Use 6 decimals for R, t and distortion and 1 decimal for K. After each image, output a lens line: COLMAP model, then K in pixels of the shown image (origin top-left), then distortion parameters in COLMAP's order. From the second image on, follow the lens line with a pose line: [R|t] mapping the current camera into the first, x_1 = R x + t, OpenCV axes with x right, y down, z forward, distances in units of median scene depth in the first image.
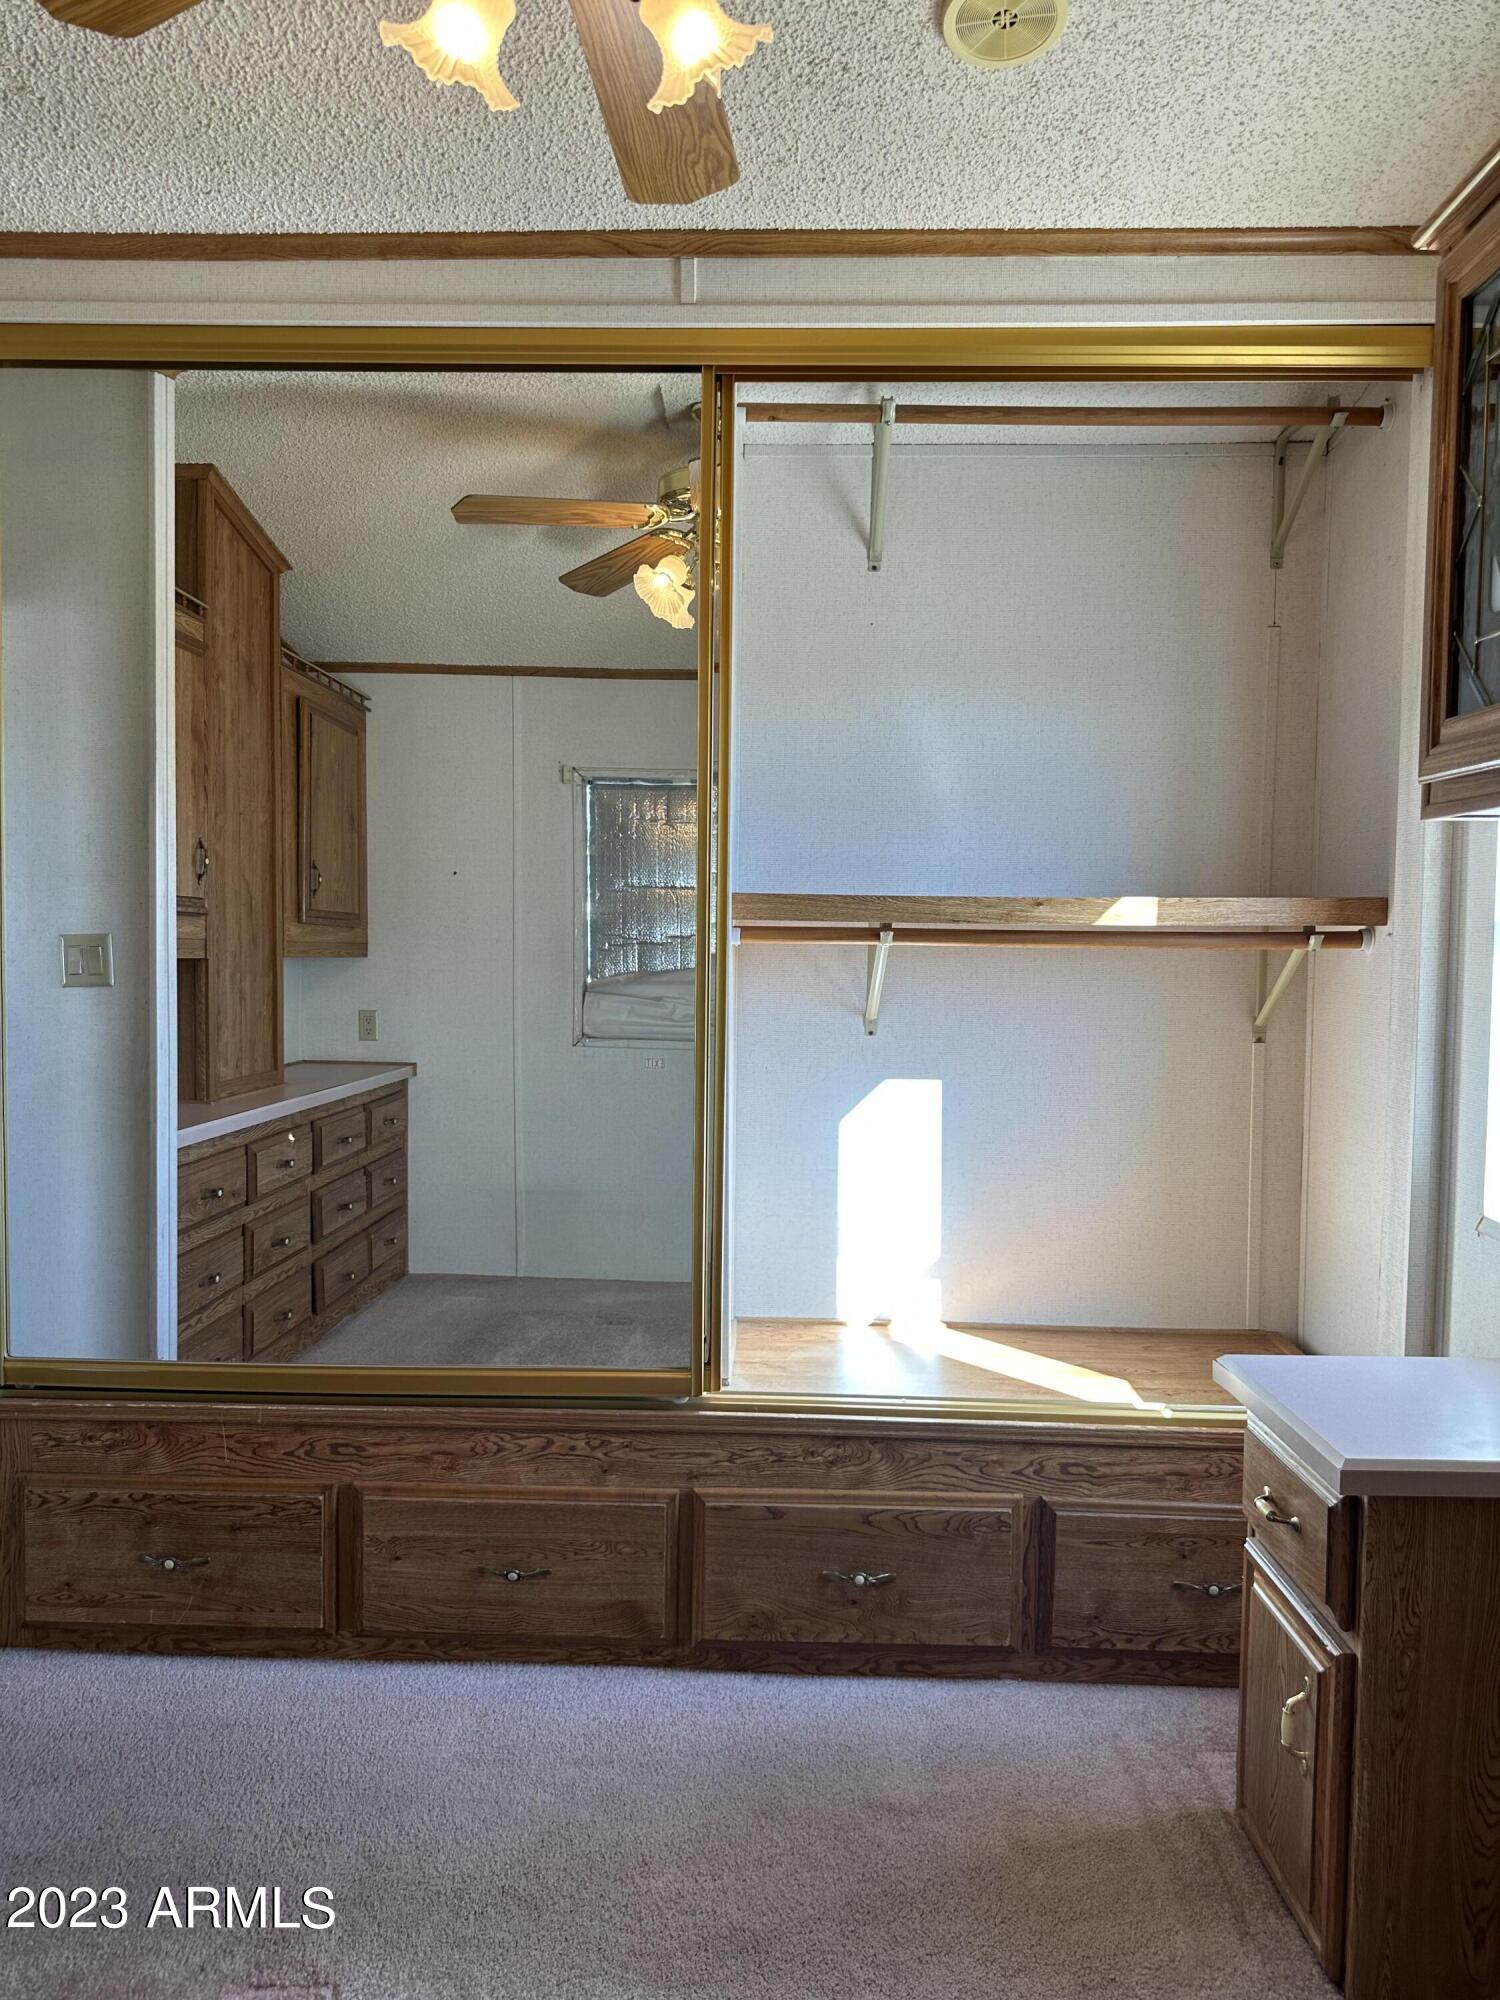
lens RADIAL K [[1424.7, 0, 746.1], [0, 1424.7, 1003.2], [0, 0, 1]] dist [0.047865, -0.056863]
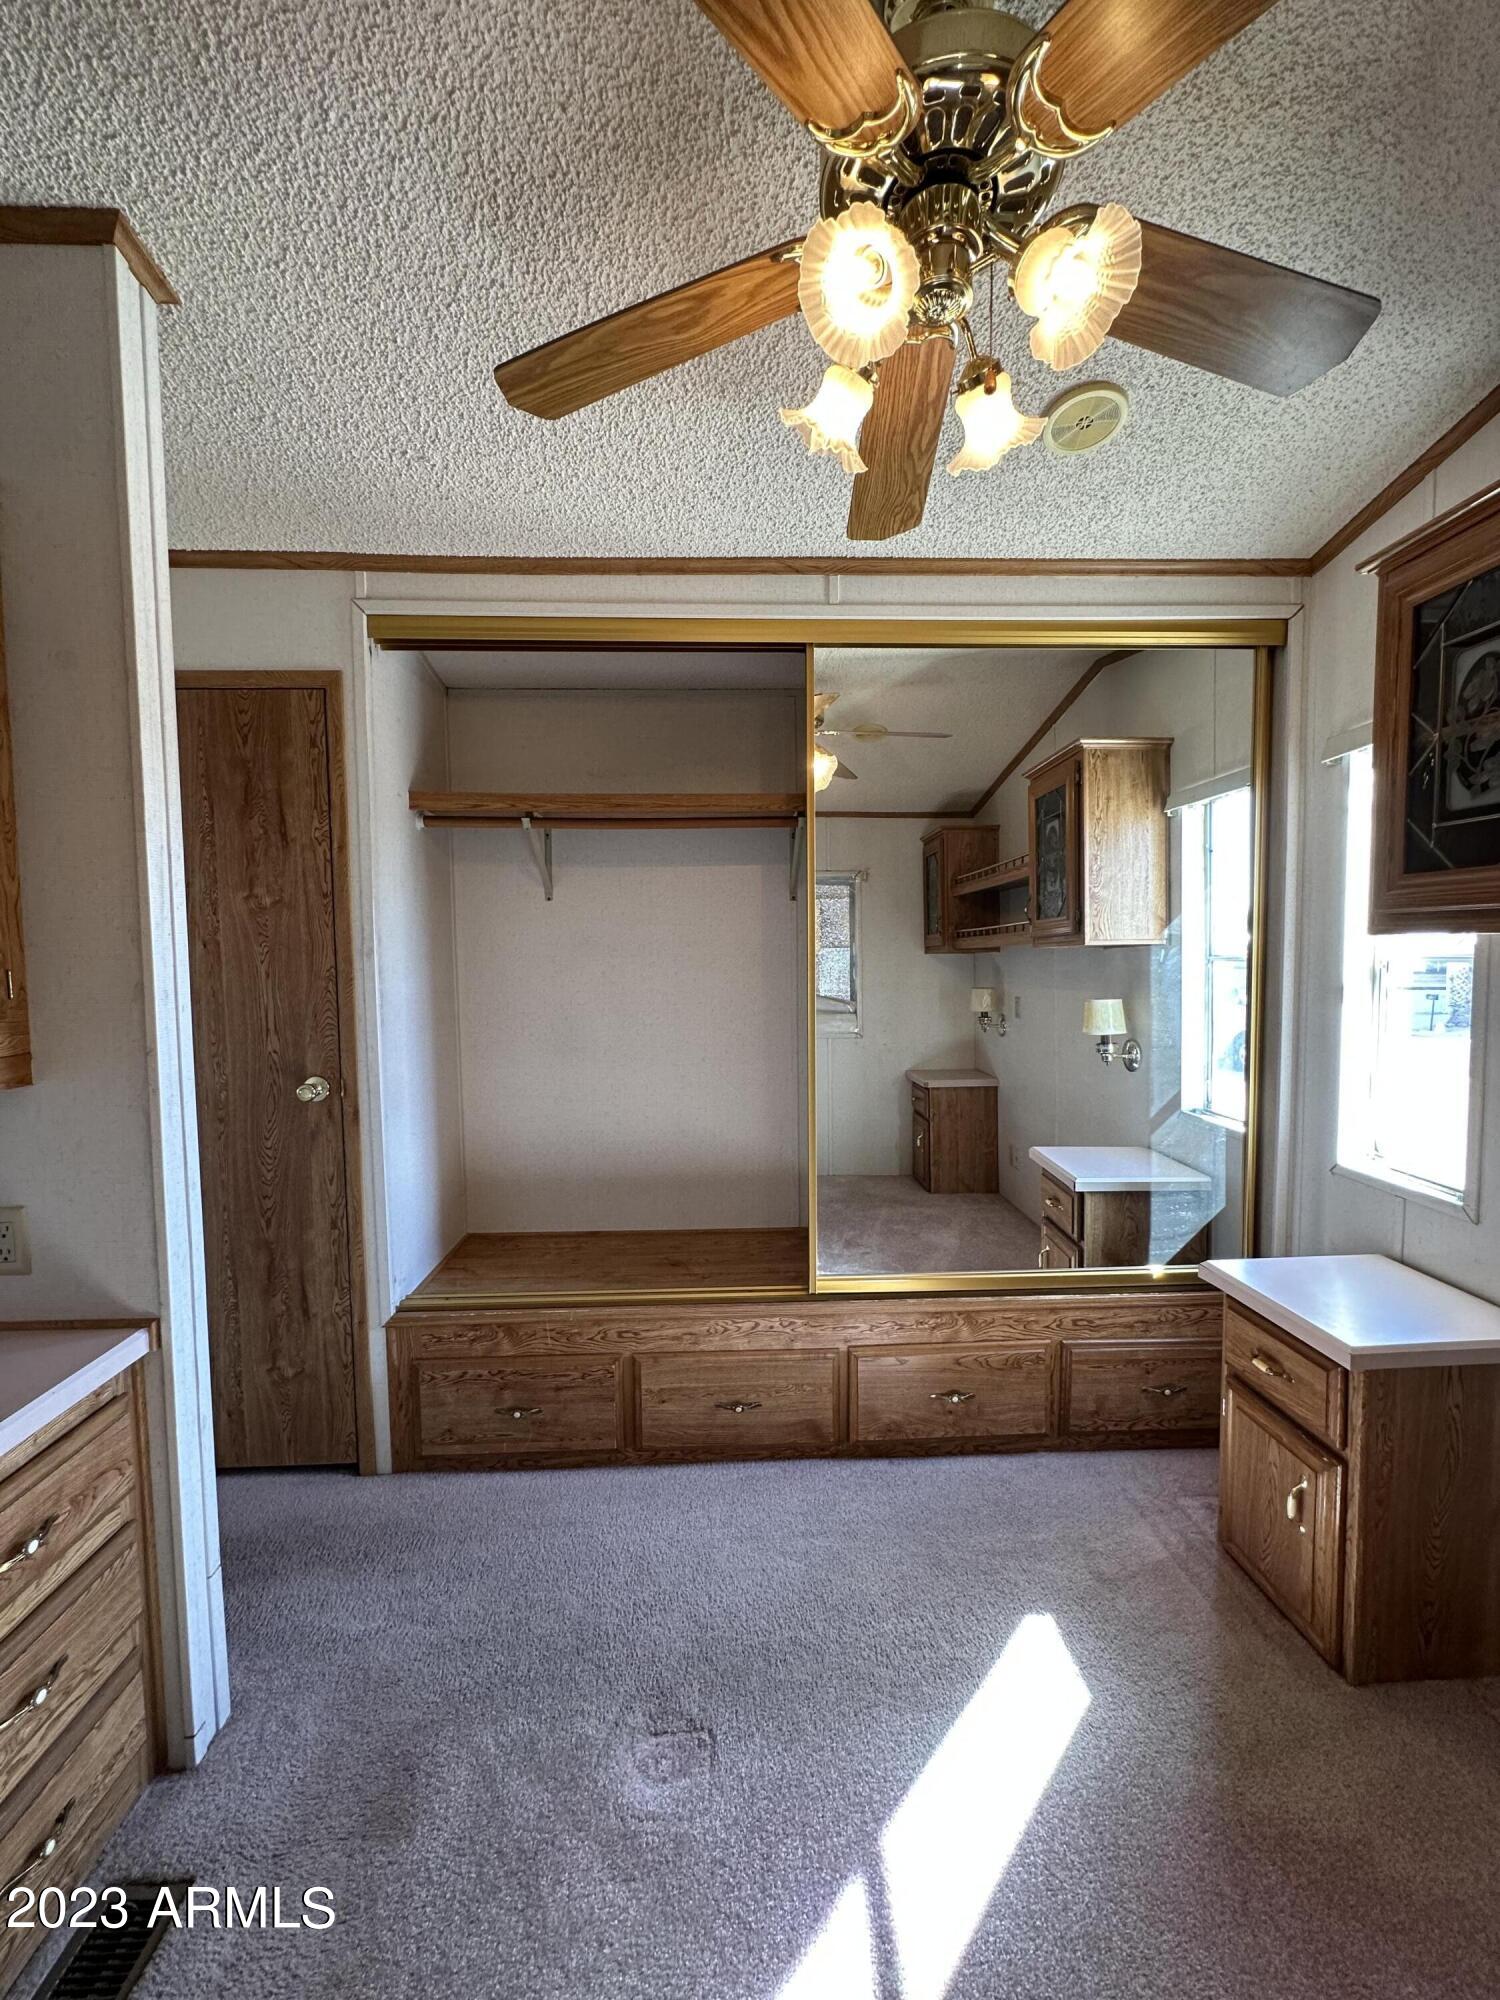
lens RADIAL K [[803.5, 0, 745.3], [0, 803.5, 999.9], [0, 0, 1]] dist [0.001033, 0.000206]
pose [[0.997208, -0.029258, 0.068706, -0.201326], [0.028624, 0.999538, 0.010190, -0.061217], [-0.068972, -0.008195, 0.997585, 0.117045]]
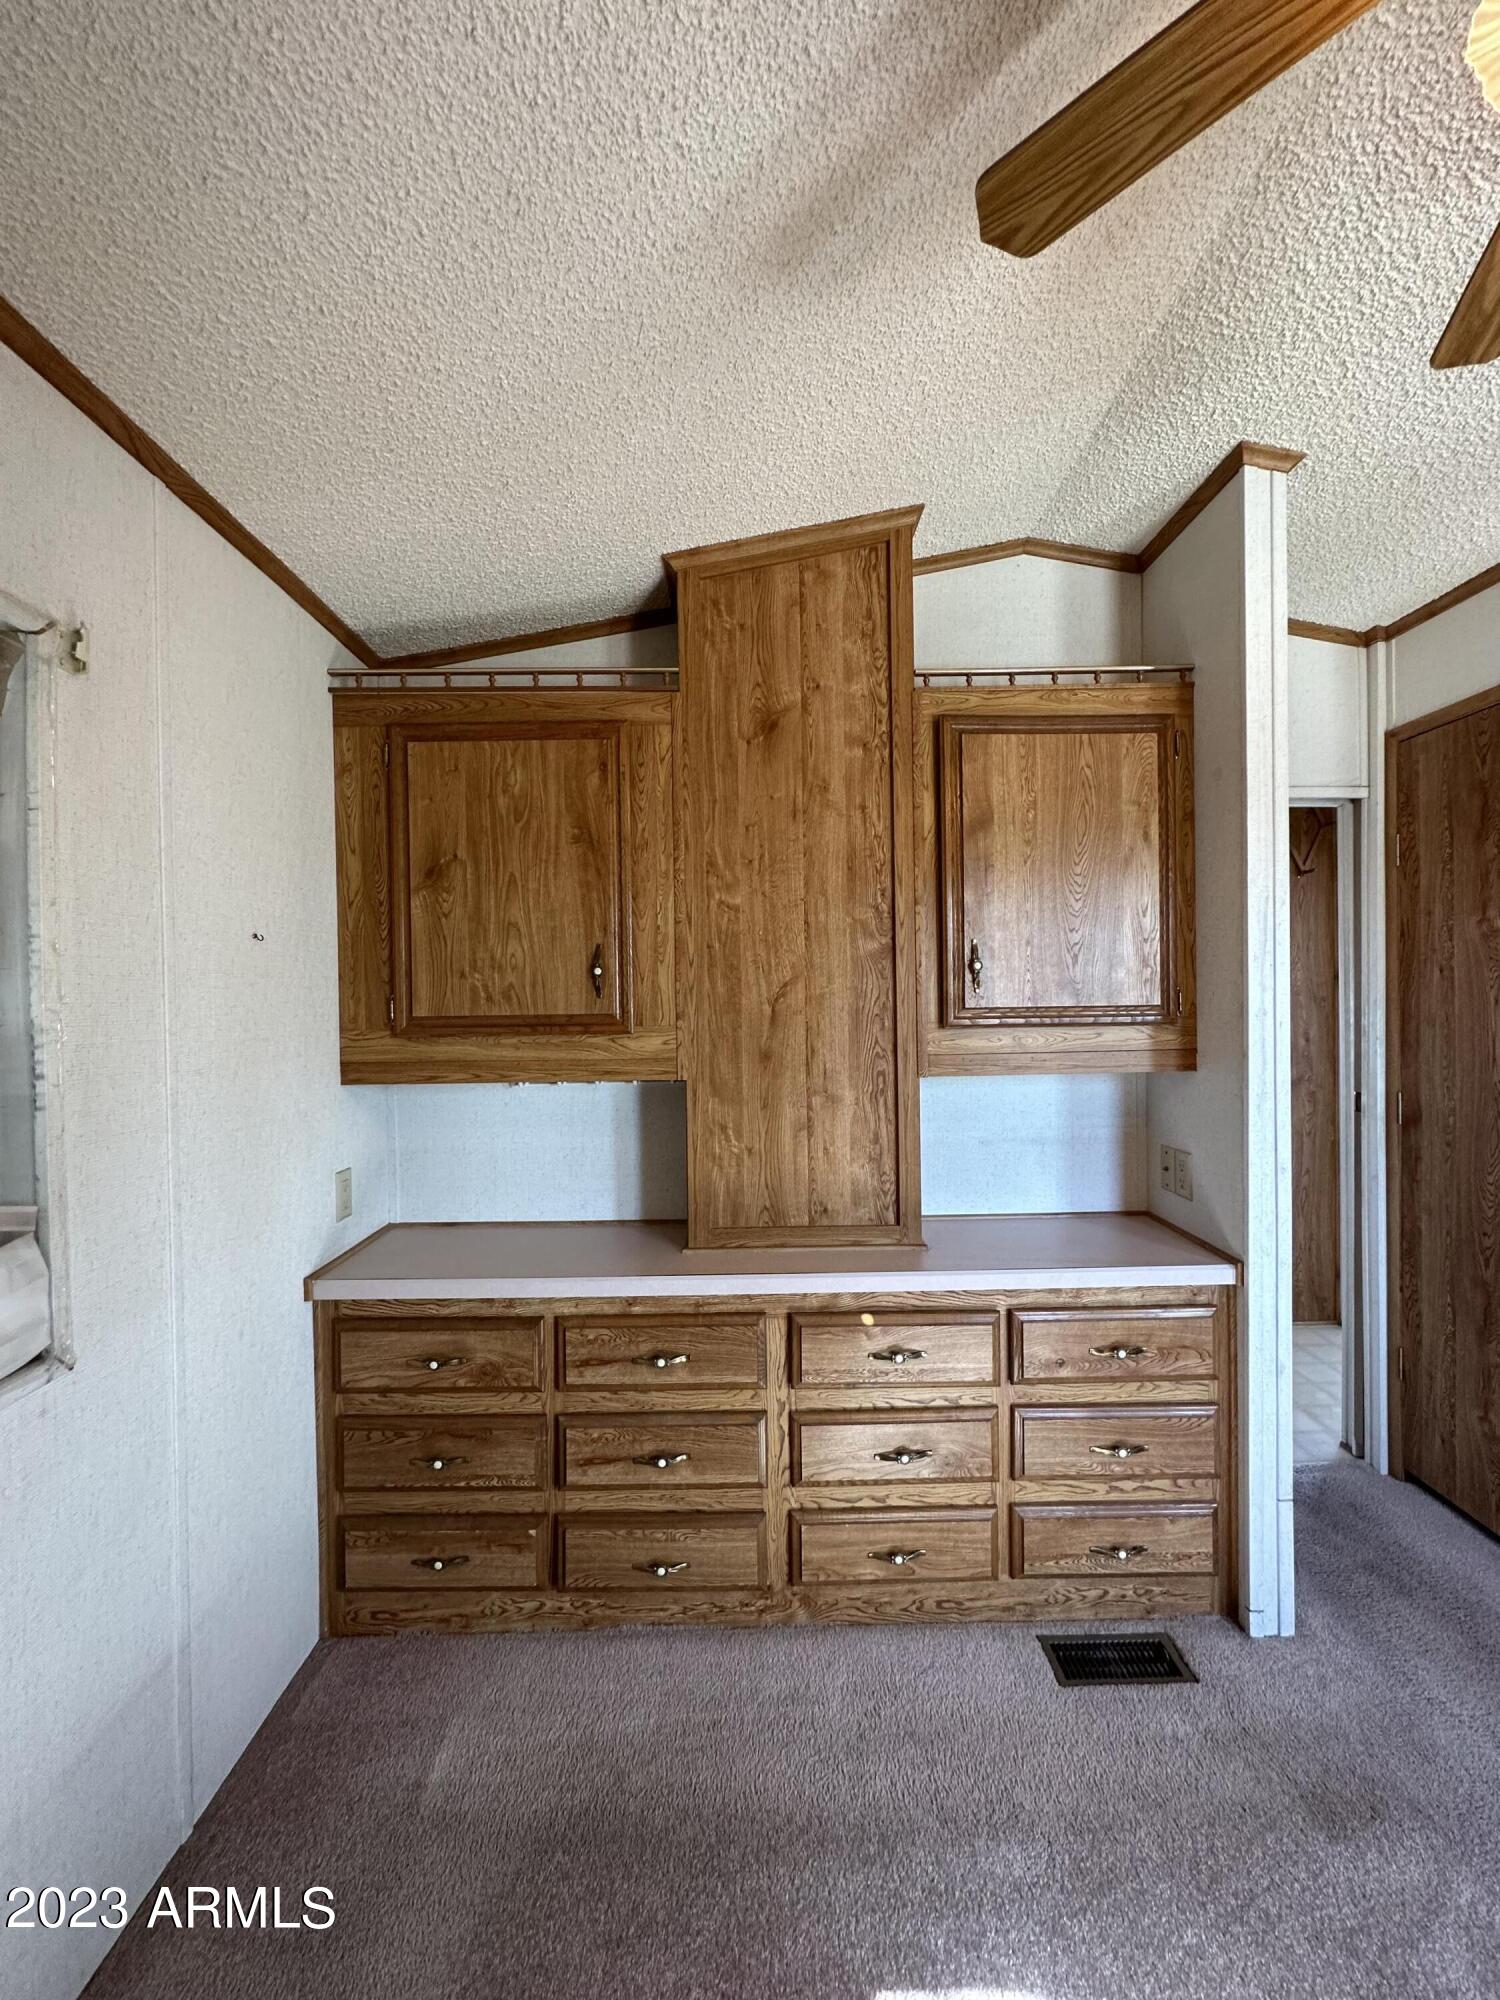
lens RADIAL K [[803.5, 0, 757.3], [0, 803.5, 998.2], [0, 0, 1]] dist [0.001033, 0.000206]
pose [[0.051555, -0.011817, -0.998600, 0.121835], [-0.041025, 0.999061, -0.013940, -0.054522], [0.997827, 0.041686, 0.051021, 0.218340]]
